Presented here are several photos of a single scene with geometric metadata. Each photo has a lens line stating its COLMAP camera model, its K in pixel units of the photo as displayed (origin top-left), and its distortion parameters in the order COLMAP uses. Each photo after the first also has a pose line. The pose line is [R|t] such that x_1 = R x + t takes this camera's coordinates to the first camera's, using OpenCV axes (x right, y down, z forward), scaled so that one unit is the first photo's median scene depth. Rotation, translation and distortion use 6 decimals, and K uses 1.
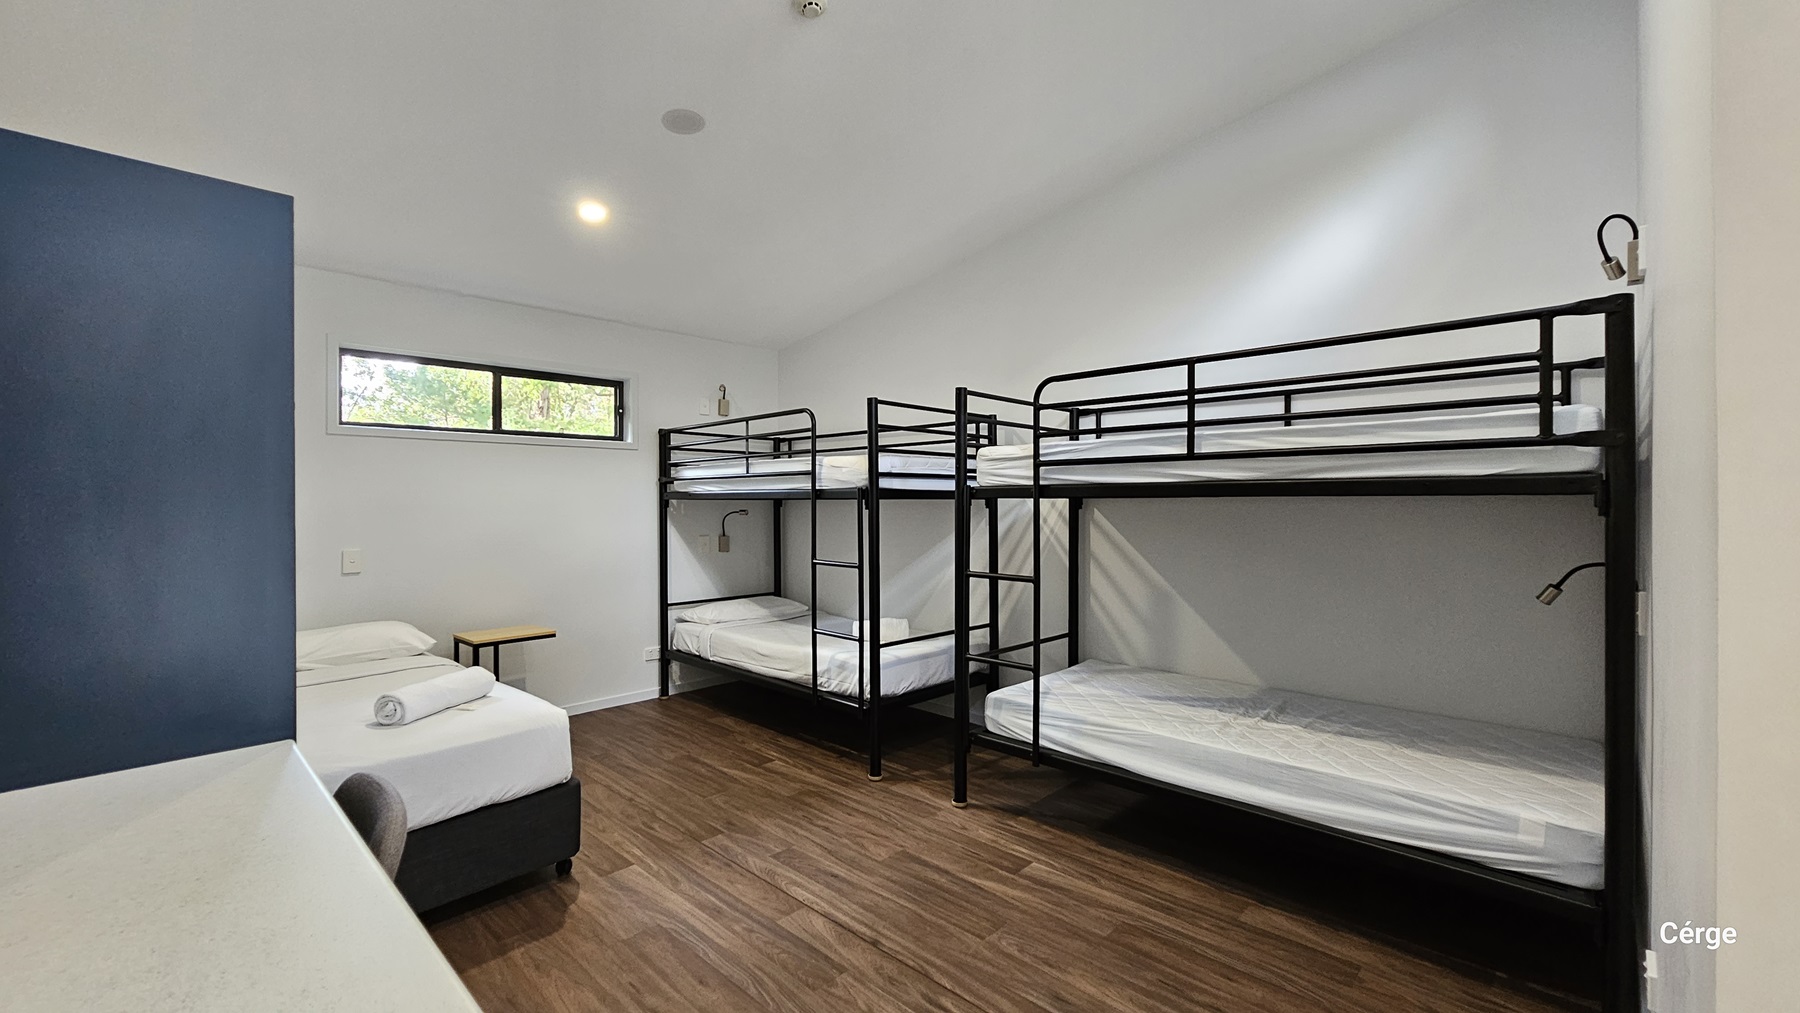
lens RADIAL K [[734.4, 0, 893.0], [0, 734.4, 502.5], [0, 0, 1]] dist [-0.002060, 0.000166]
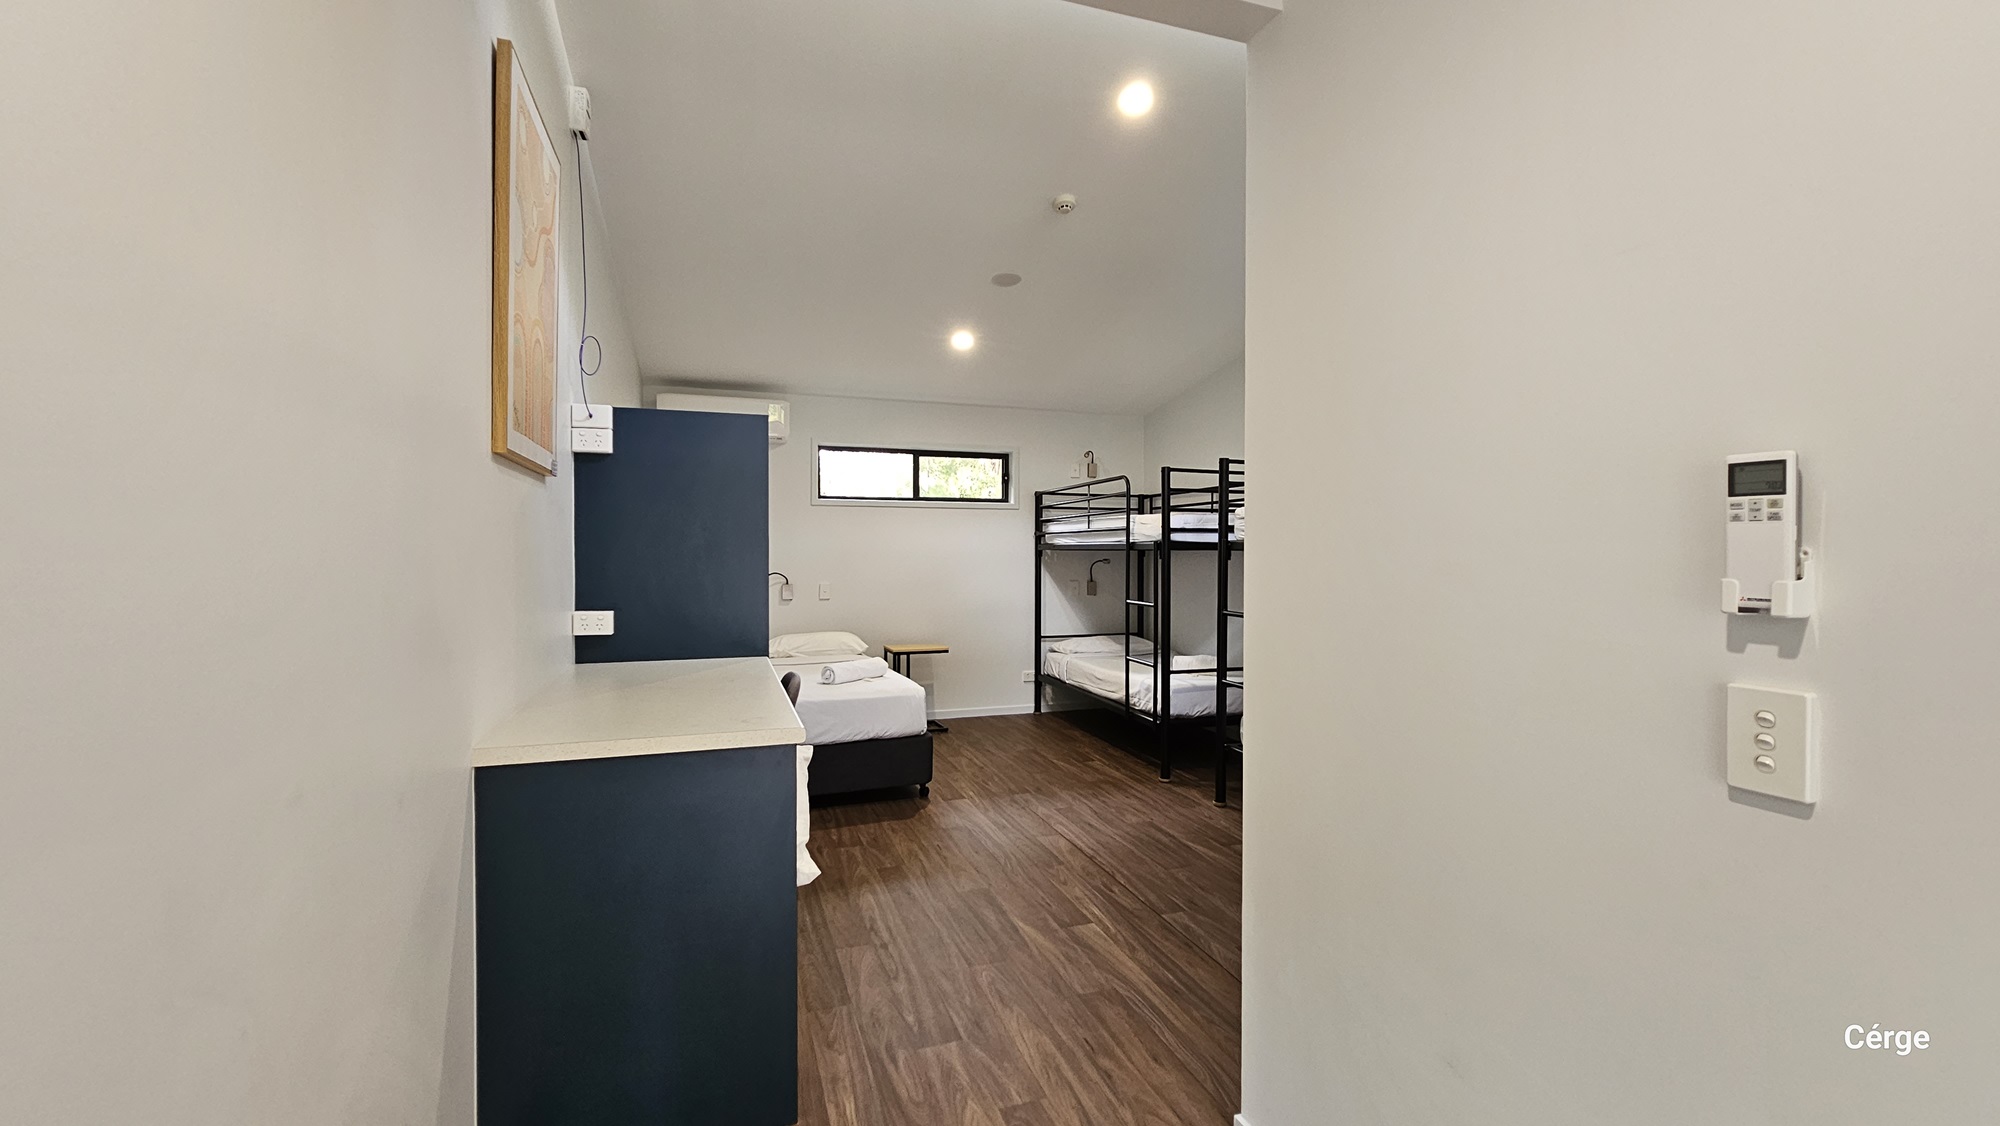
lens RADIAL K [[816.0, 0, 992.3], [0, 816.0, 558.5], [0, 0, 1]] dist [-0.002060, 0.000166]
pose [[0.887842, 0.008821, -0.460064, 0.302387], [-0.005637, 0.999950, 0.008293, -0.000712], [0.460114, -0.004769, 0.887847, -0.290192]]
